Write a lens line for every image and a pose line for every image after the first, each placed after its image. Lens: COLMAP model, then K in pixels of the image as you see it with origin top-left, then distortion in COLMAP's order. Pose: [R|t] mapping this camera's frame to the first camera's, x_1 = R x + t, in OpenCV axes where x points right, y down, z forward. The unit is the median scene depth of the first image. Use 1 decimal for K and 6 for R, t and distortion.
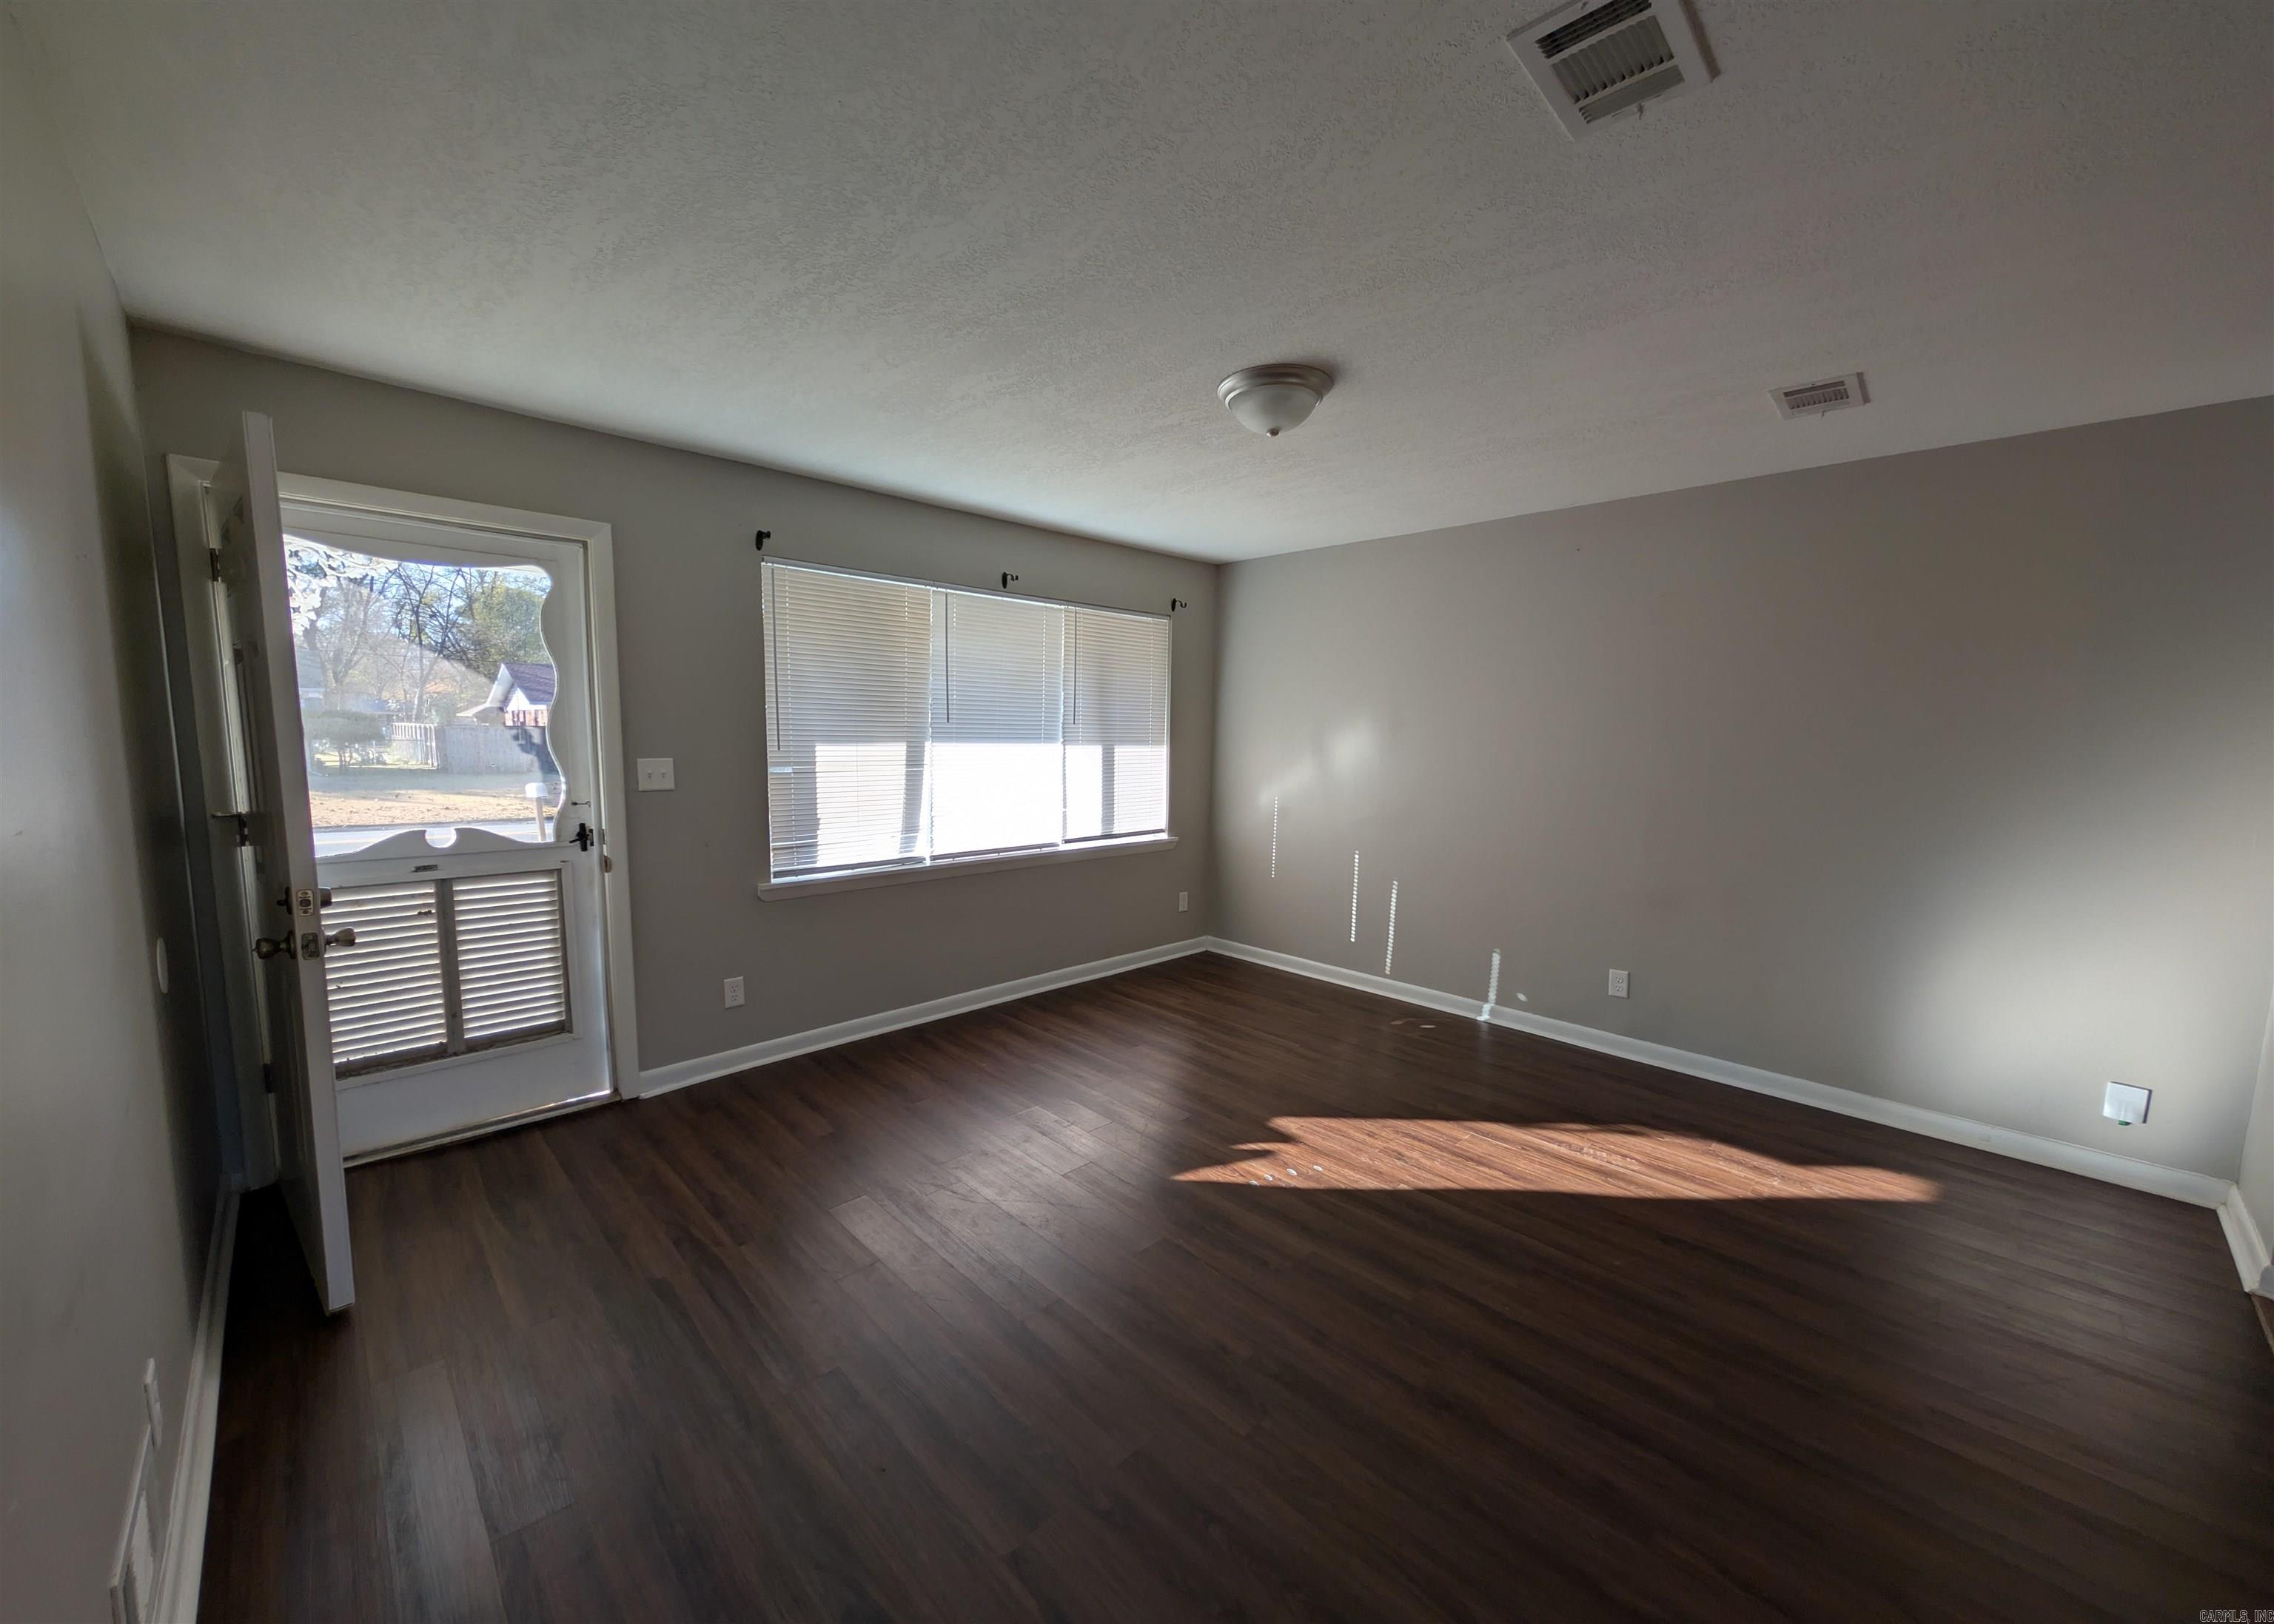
lens RADIAL K [[857.0, 0, 1128.8], [0, 857.0, 829.3], [0, 0, 1]] dist [-0.000598, 0.000001]
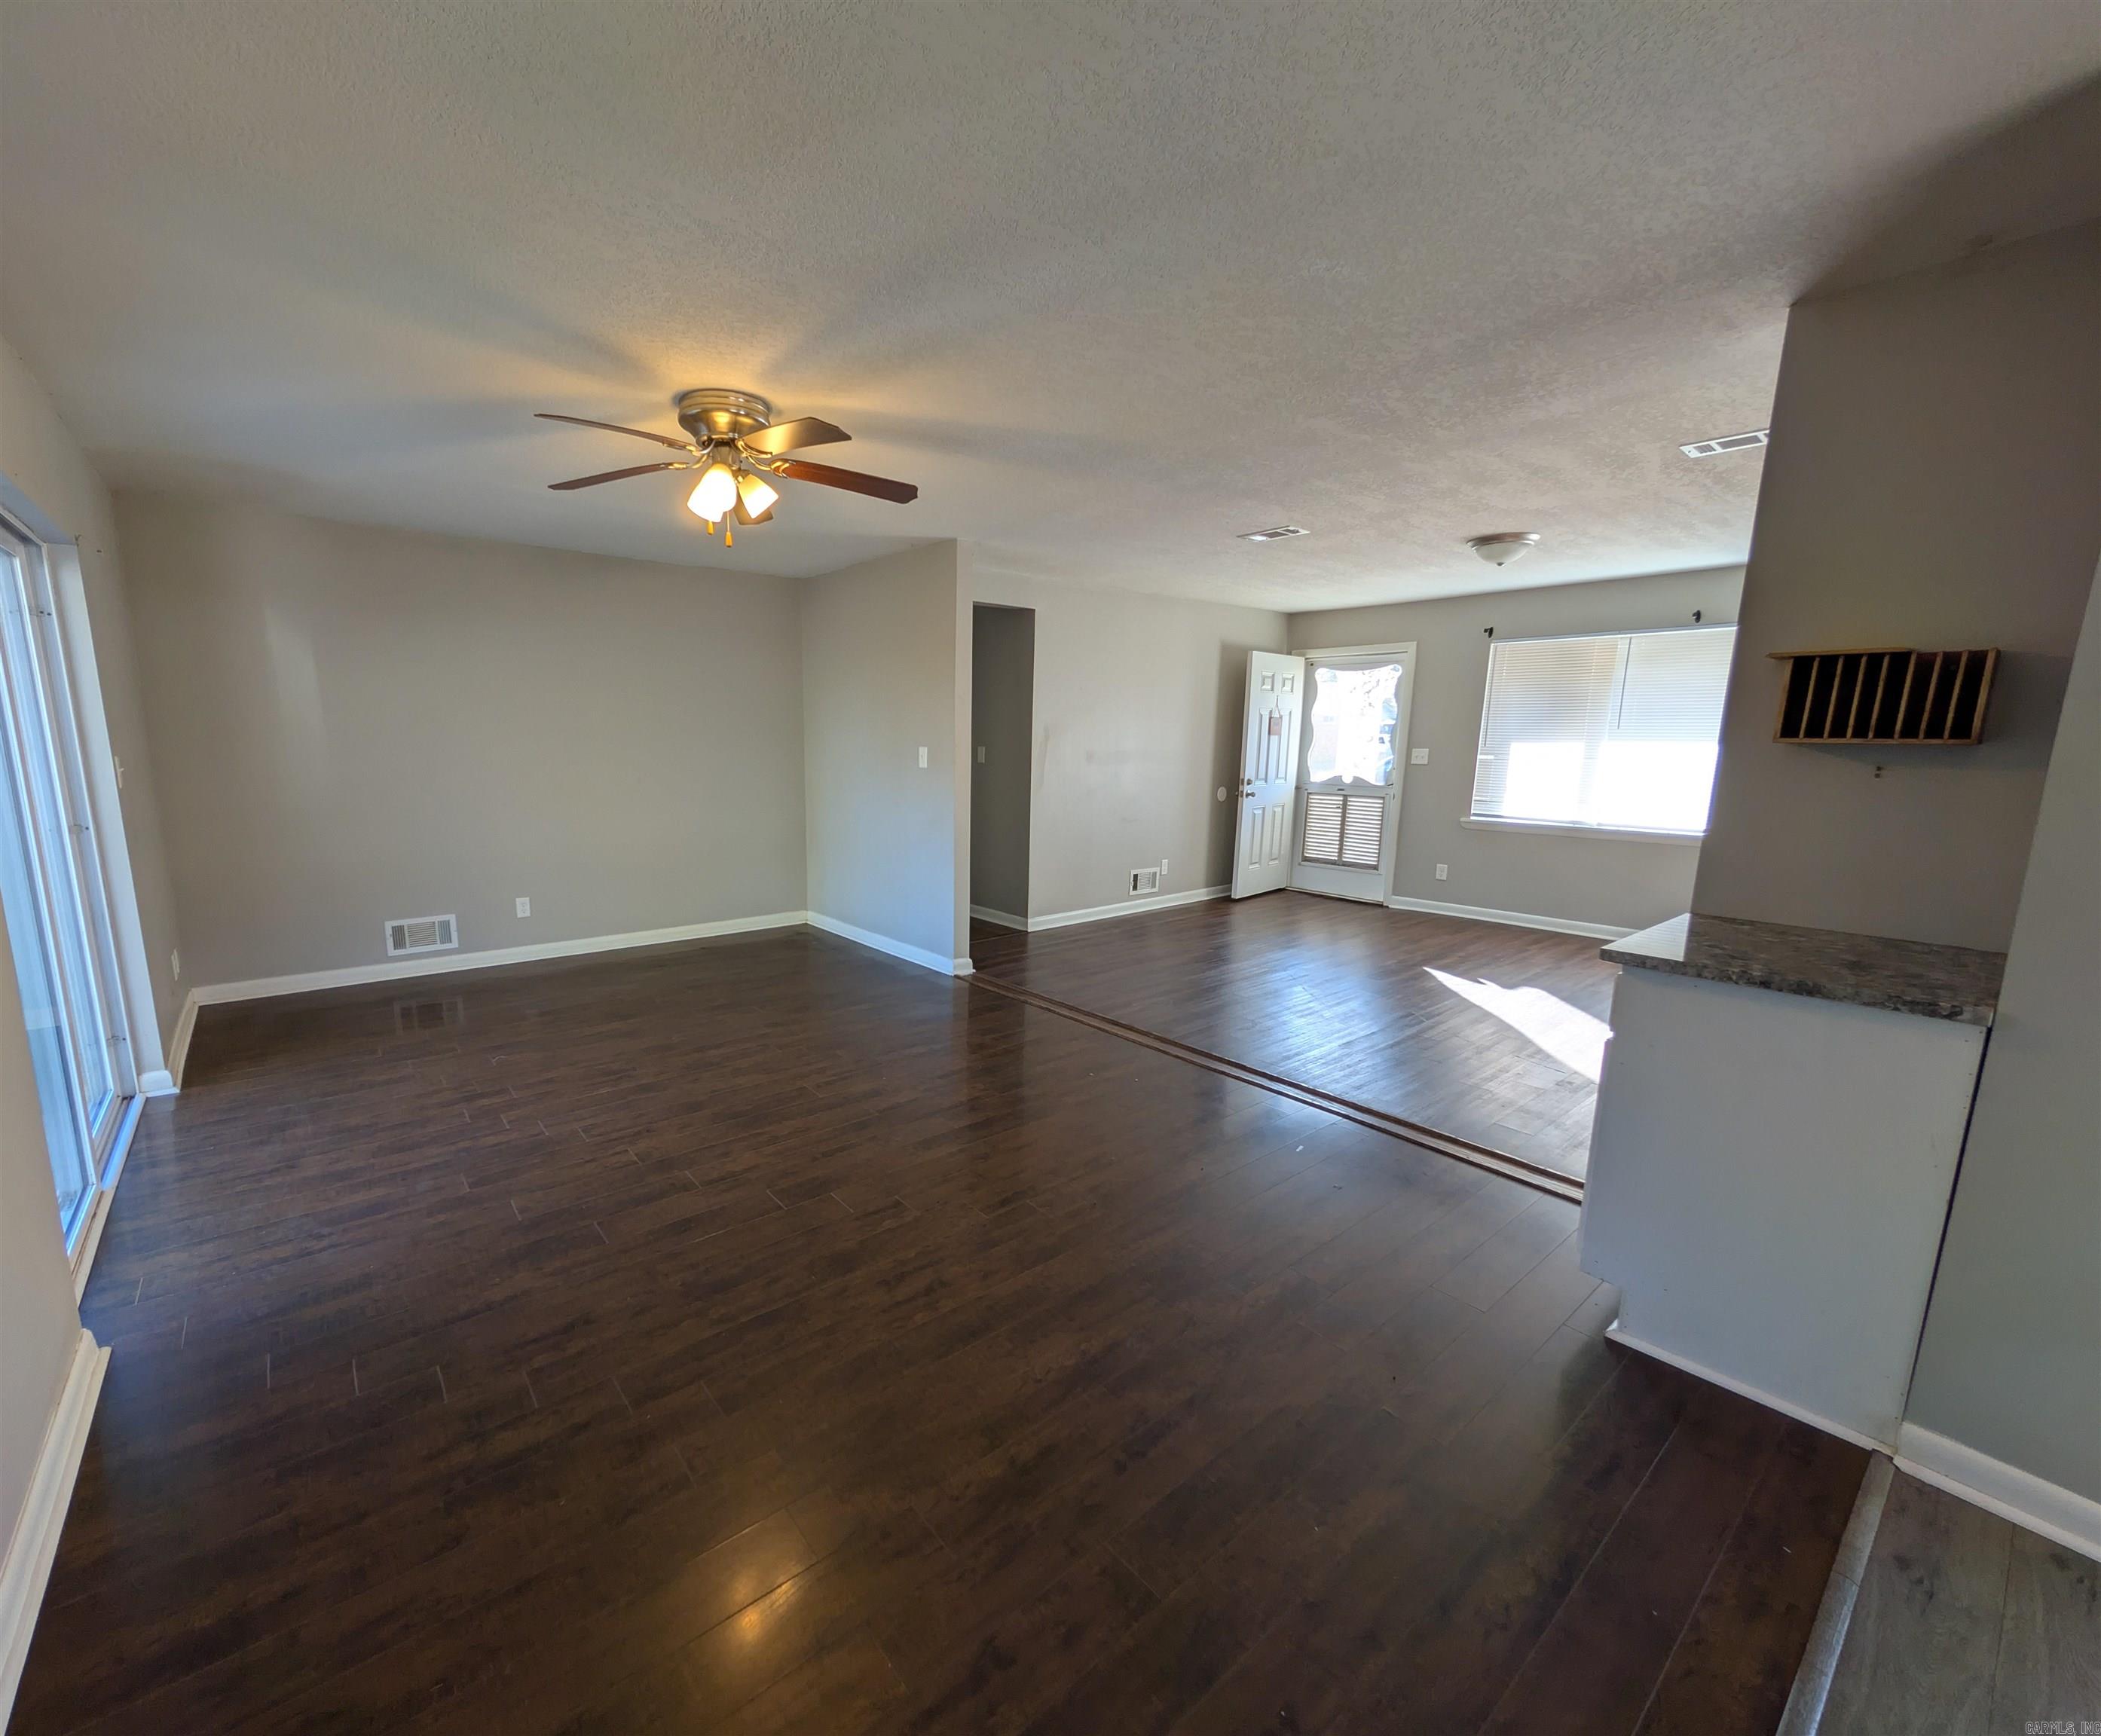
lens RADIAL K [[875.0, 0, 933.1], [0, 875.0, 889.7], [0, 0, 1]] dist [0.002625, 0.000910]
pose [[-0.114727, 0.160233, -0.980389, 1.848571], [-0.122281, 0.977122, 0.174009, 0.029000], [0.985842, 0.139847, -0.092509, 0.067560]]
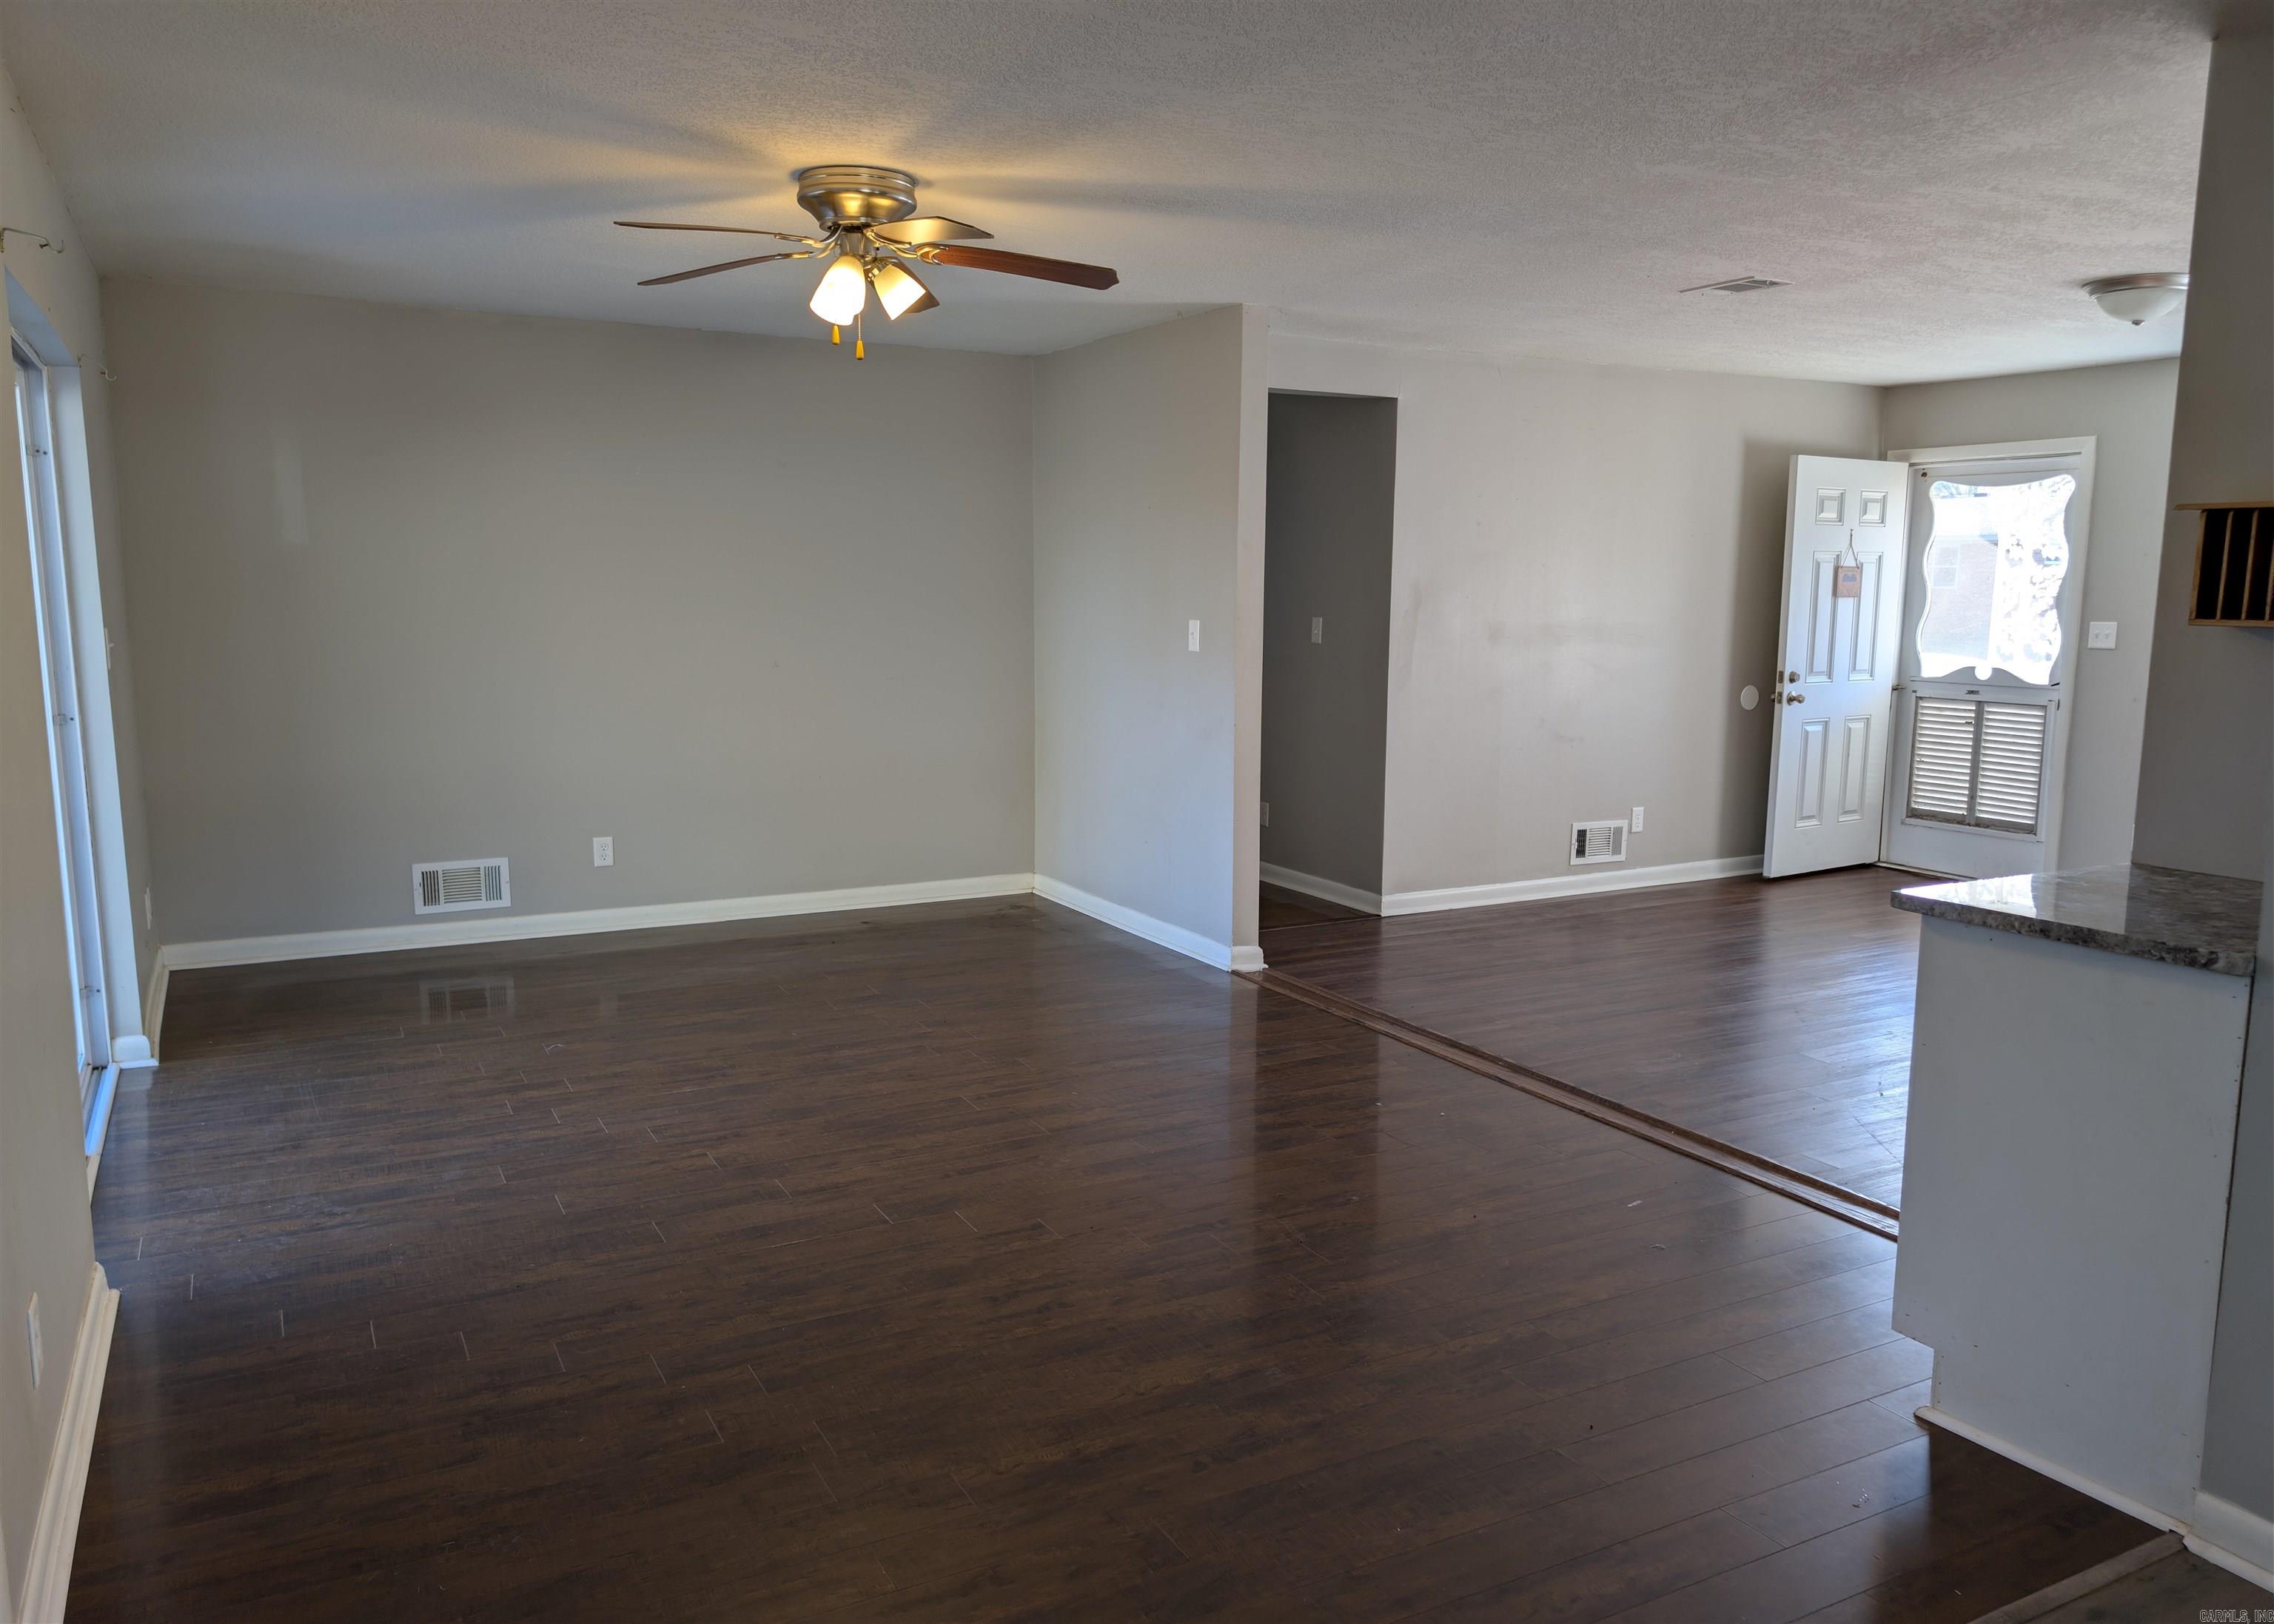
lens RADIAL K [[1638.7, 0, 1134.0], [0, 1638.7, 820.6], [0, 0, 1]] dist [0.023371, -0.010875]
pose [[-0.255304, 0.123872, -0.958893, 2.162270], [-0.122366, 0.979645, 0.159132, -0.011857], [0.959086, 0.157963, -0.234950, 0.297686]]
